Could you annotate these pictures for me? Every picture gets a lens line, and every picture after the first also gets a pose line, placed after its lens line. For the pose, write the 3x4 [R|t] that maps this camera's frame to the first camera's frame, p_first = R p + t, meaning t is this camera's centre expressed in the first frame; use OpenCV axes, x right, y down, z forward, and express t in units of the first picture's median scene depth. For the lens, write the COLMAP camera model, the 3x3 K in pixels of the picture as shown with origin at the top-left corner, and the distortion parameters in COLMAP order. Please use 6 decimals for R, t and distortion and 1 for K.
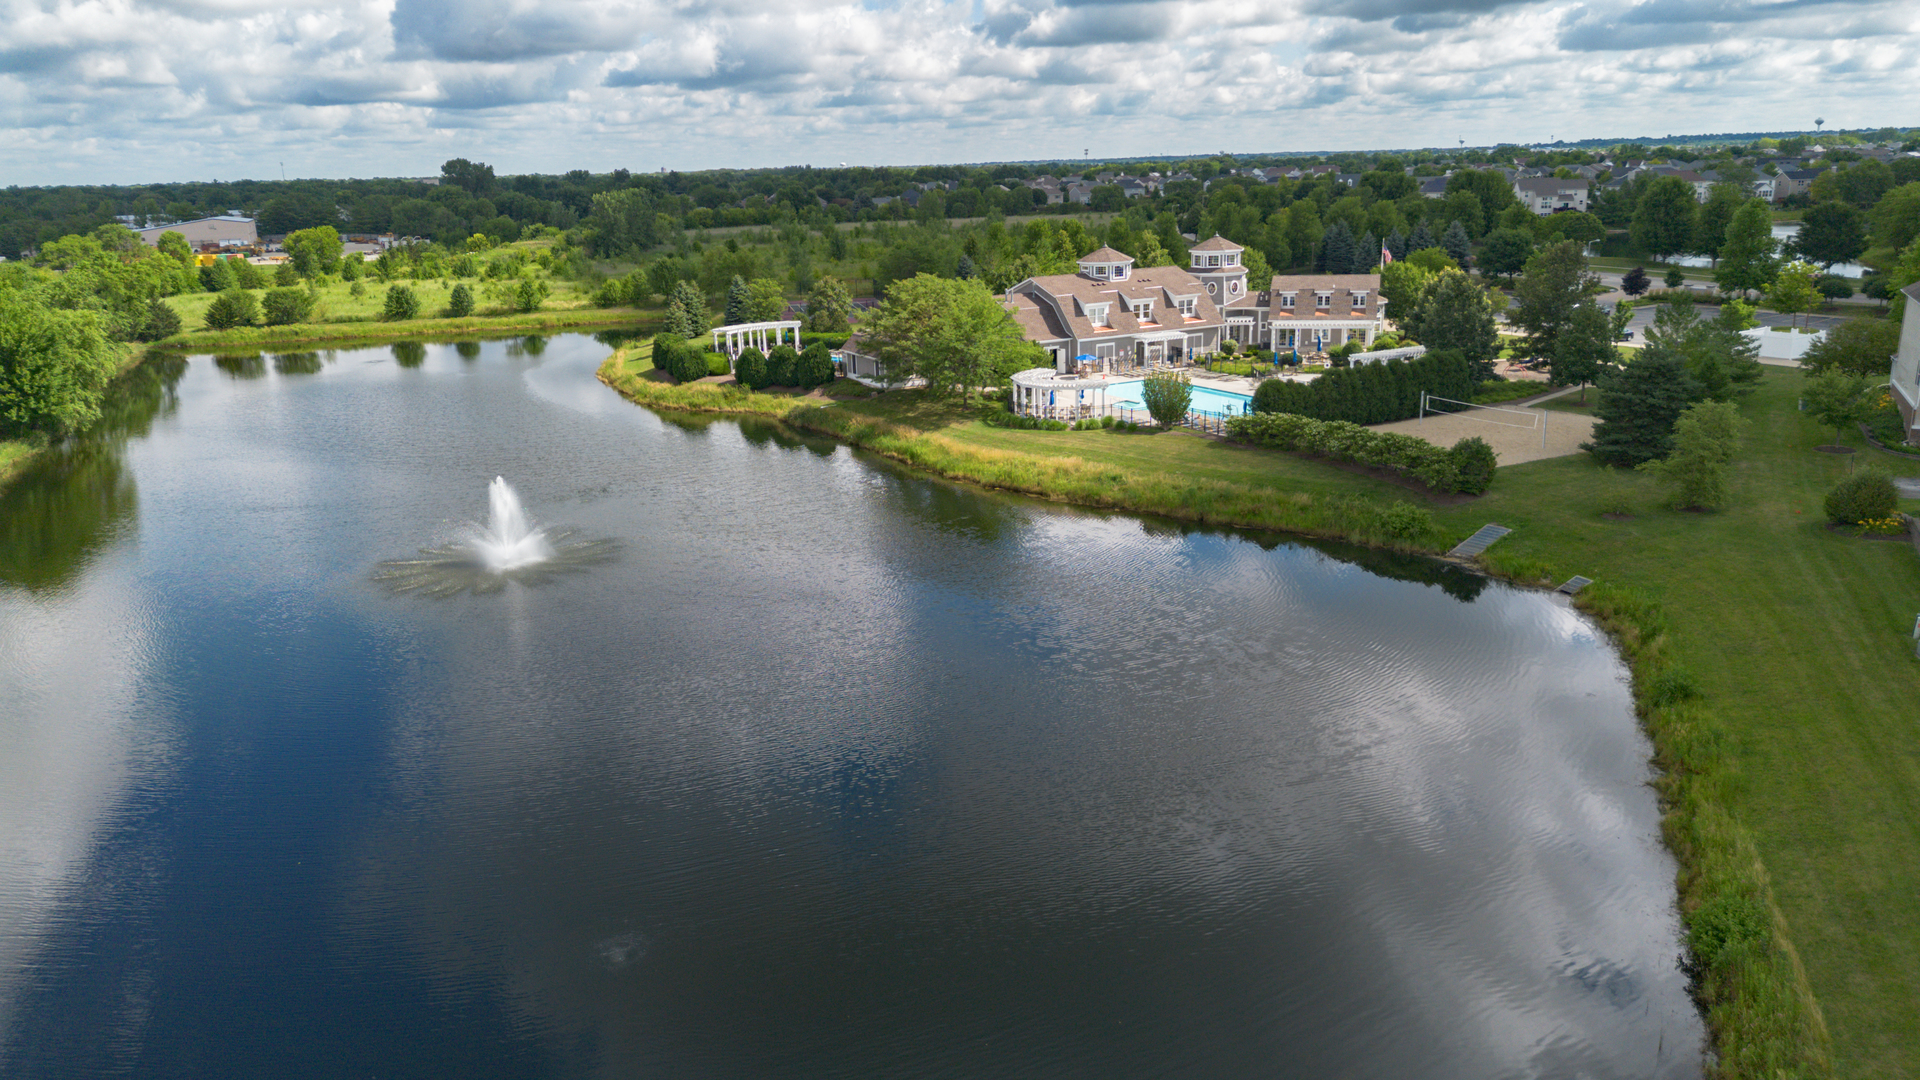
lens RADIAL K [[1361.6, 0, 951.4], [0, 1361.6, 534.7], [0, 0, 1]] dist [0.080778, -0.091294]
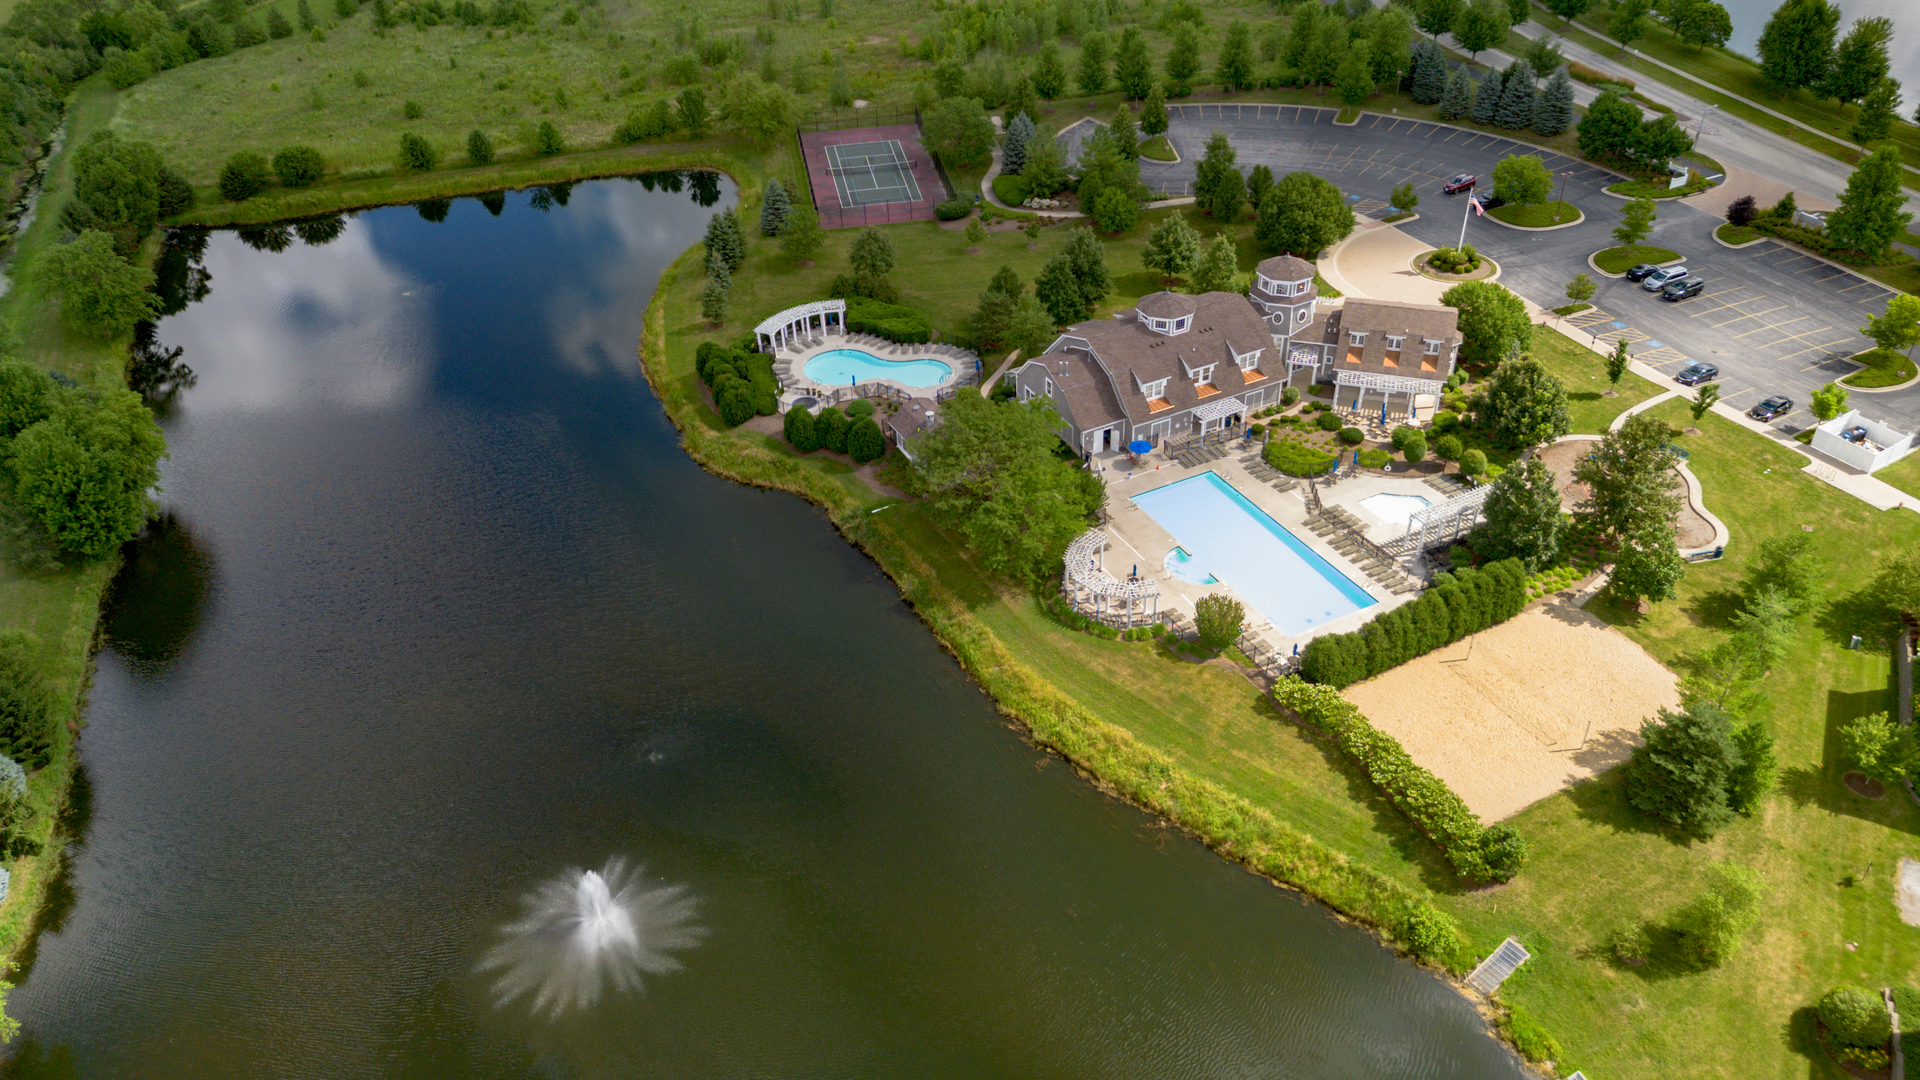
lens RADIAL K [[1361.6, 0, 951.4], [0, 1361.6, 534.7], [0, 0, 1]] dist [0.080778, -0.091294]
pose [[0.999580, 0.017694, -0.022961, -0.002620], [-0.008634, 0.937877, 0.346860, -0.078902], [0.027672, -0.346516, 0.937636, 0.010335]]
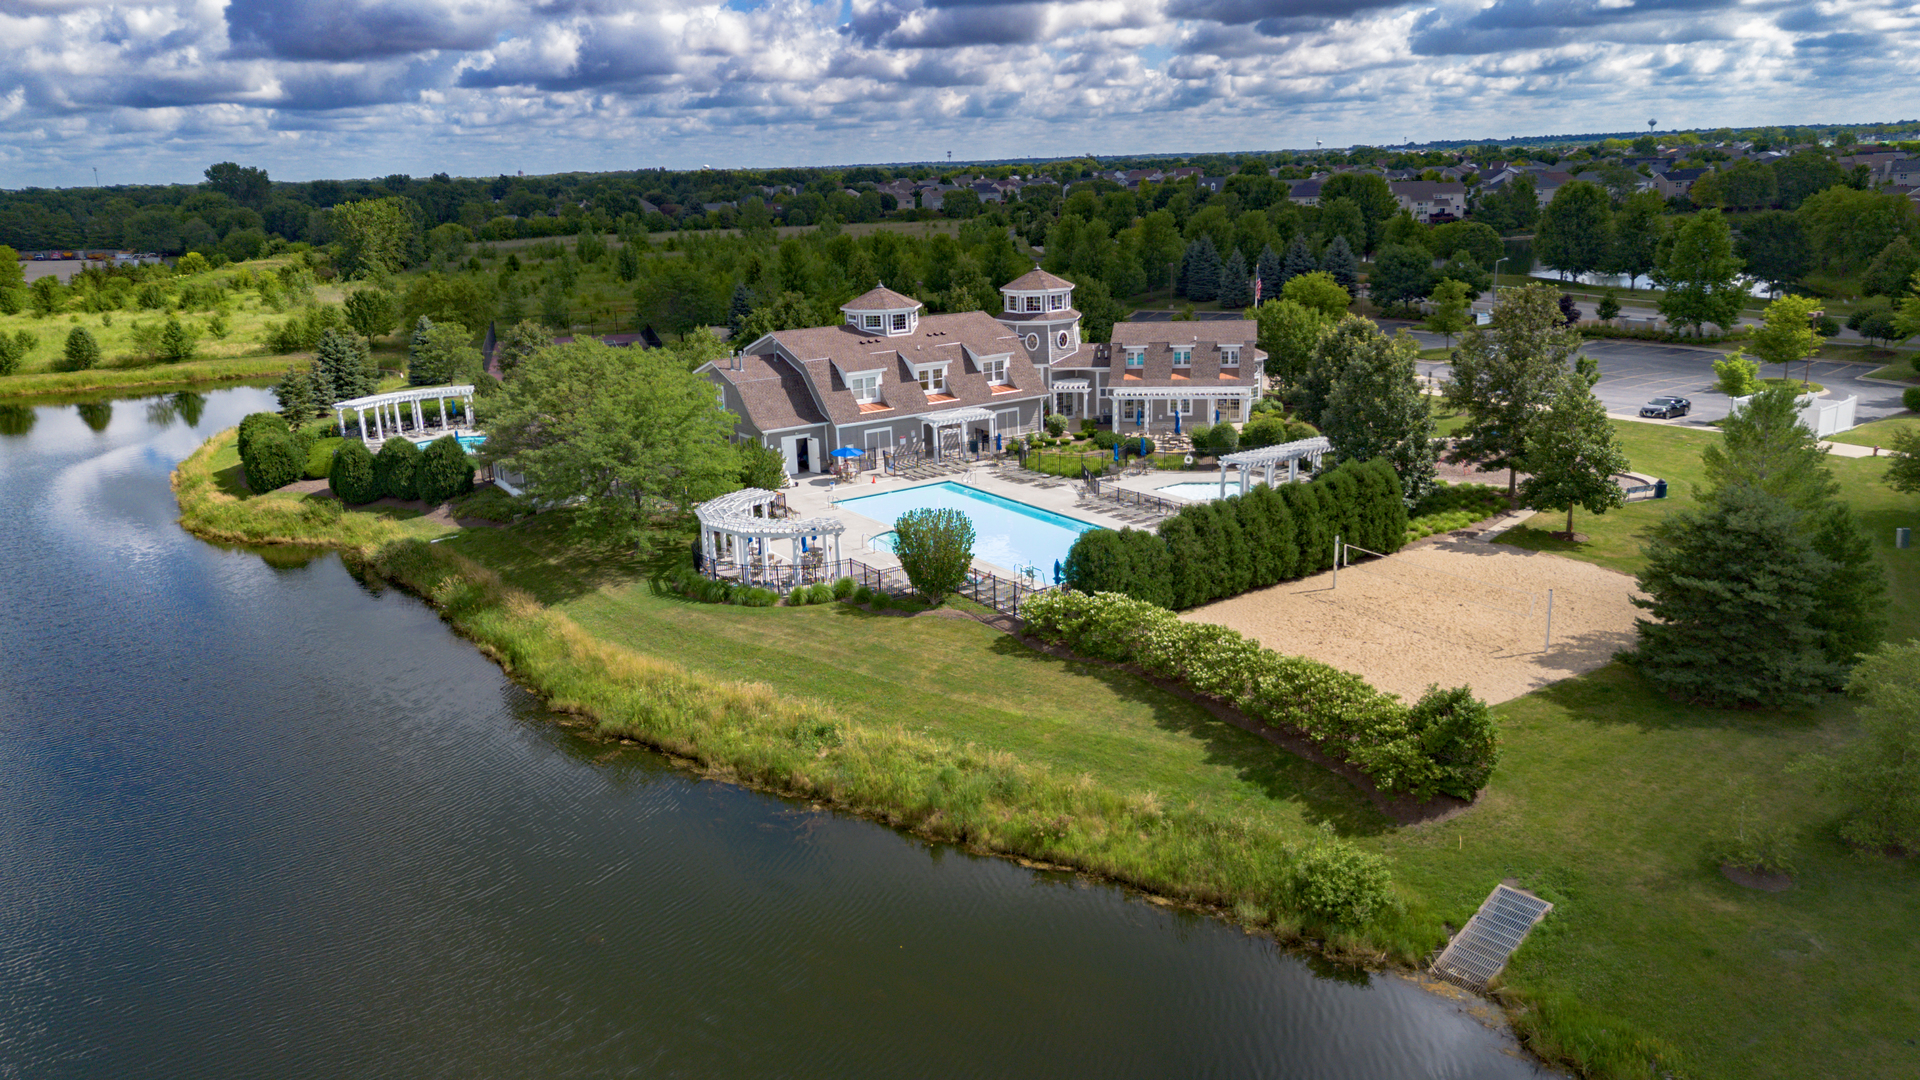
lens RADIAL K [[1361.6, 0, 951.4], [0, 1361.6, 534.7], [0, 0, 1]] dist [0.080778, -0.091294]
pose [[0.996083, -0.026796, 0.084264, 0.017827], [0.026914, 0.999638, -0.000266, -0.016705], [-0.084226, 0.002532, 0.996443, 0.059940]]
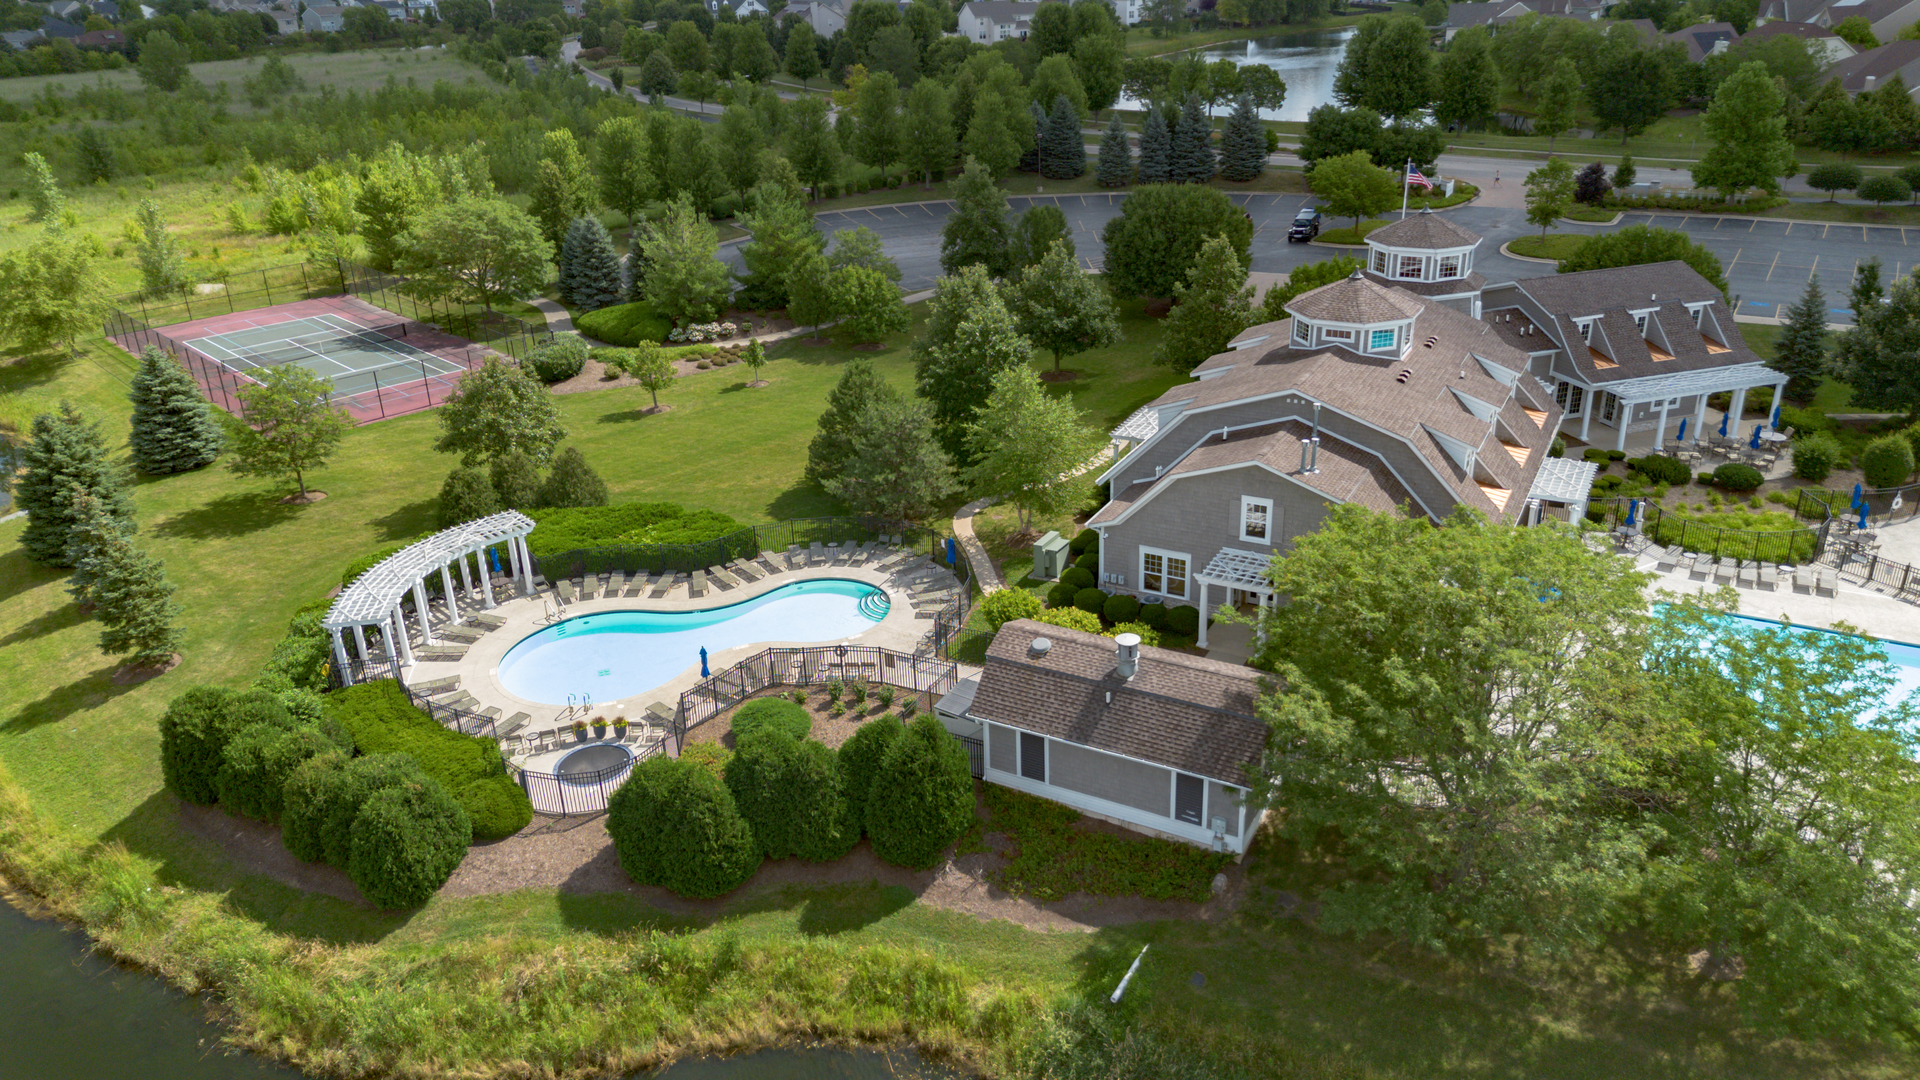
lens RADIAL K [[1361.6, 0, 951.4], [0, 1361.6, 534.7], [0, 0, 1]] dist [0.080778, -0.091294]
pose [[0.843798, -0.206916, 0.495167, -0.047409], [0.145626, 0.976344, 0.159830, -0.045360], [-0.516525, -0.062755, 0.853970, 0.143304]]
